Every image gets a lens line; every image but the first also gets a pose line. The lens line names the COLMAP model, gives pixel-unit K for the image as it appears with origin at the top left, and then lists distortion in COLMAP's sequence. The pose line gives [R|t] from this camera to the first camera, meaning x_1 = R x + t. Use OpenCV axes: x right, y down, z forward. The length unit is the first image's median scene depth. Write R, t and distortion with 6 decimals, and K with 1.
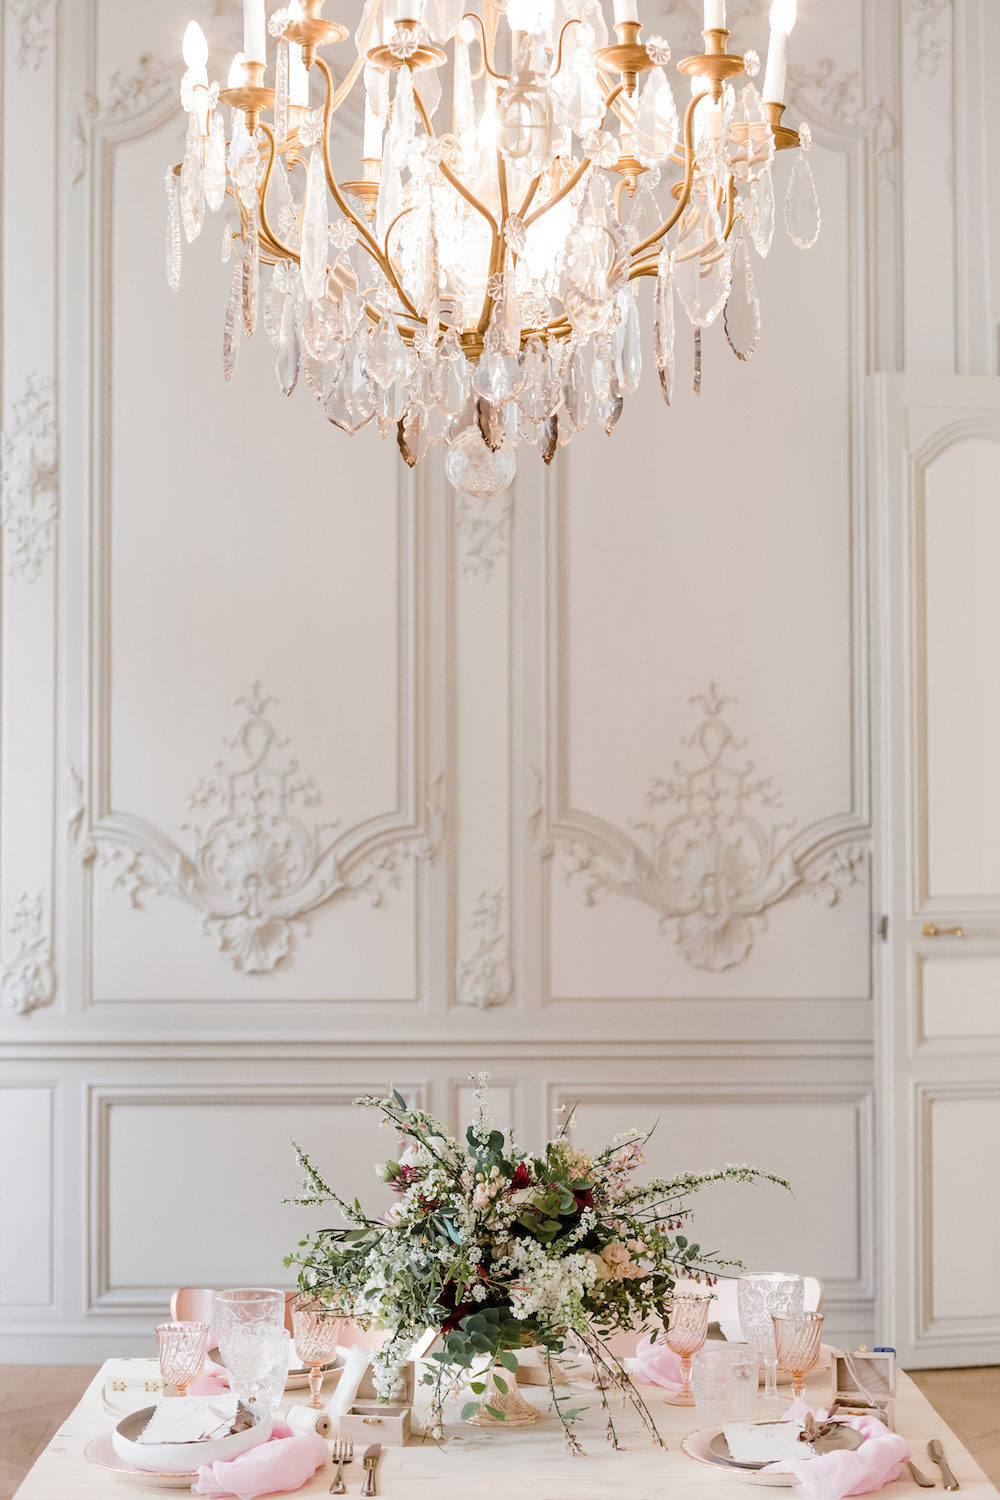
lens RADIAL K [[2352.9, 0, 500.0], [0, 2352.9, 750.0], [0, 0, 1]] dist [0.007862, 0.067866]
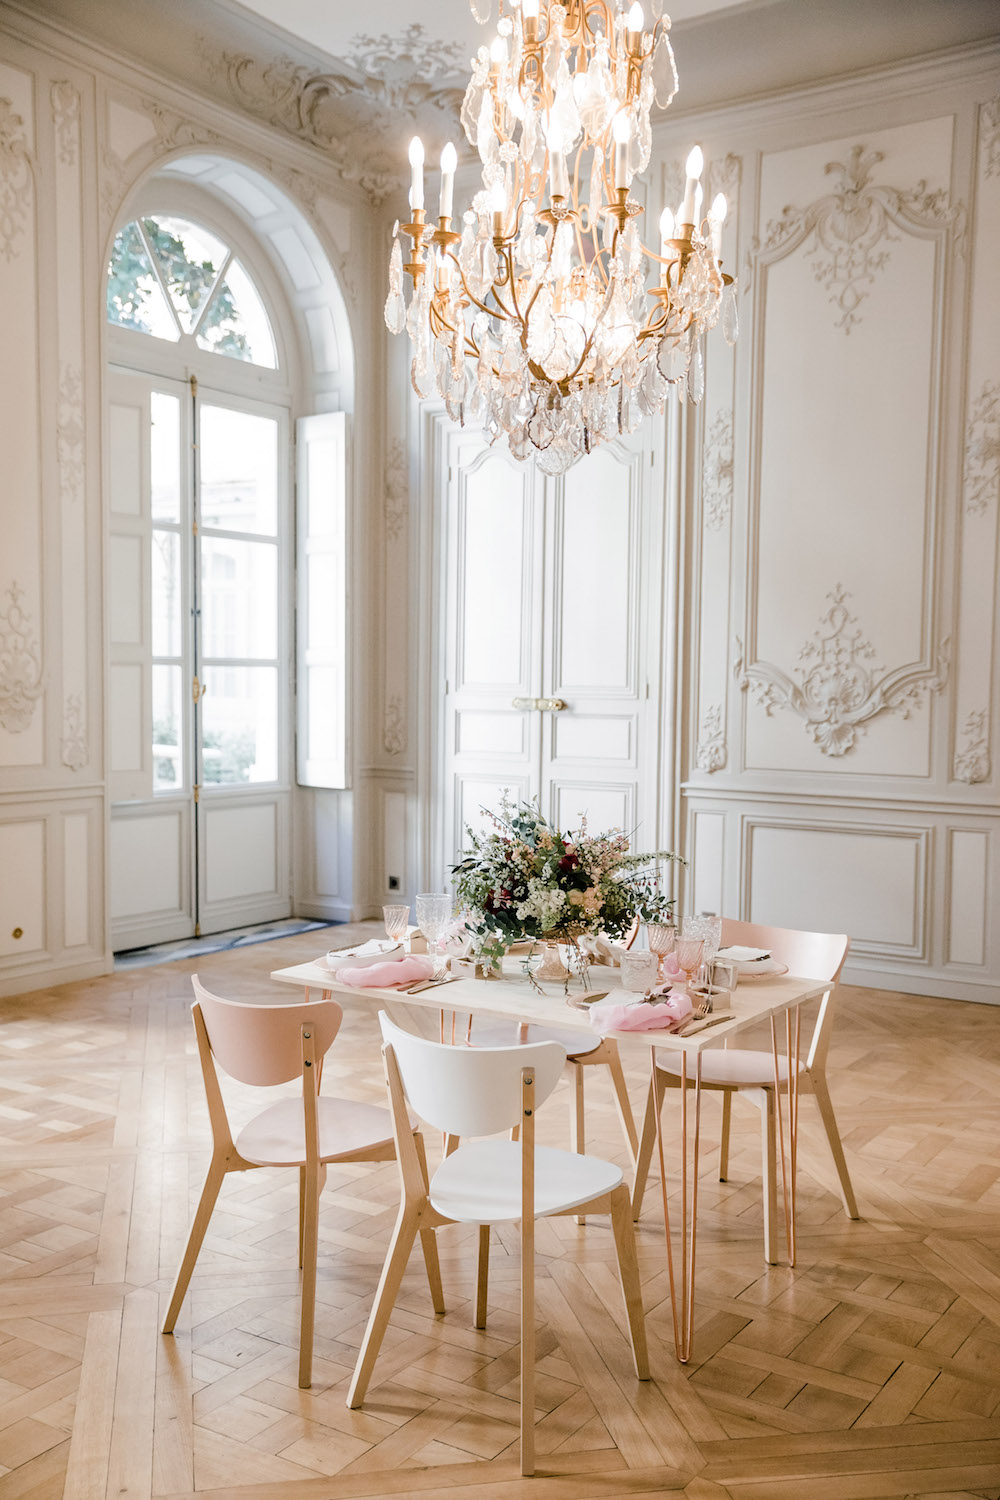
lens RADIAL K [[1432.7, 0, 500.0], [0, 1432.7, 750.0], [0, 0, 1]] dist [0.010521, 0.277324]
pose [[0.833890, 0.040655, -0.550432, 0.265101], [0.007831, 0.996311, 0.085453, -0.000141], [0.551876, -0.075569, 0.830495, 0.005065]]
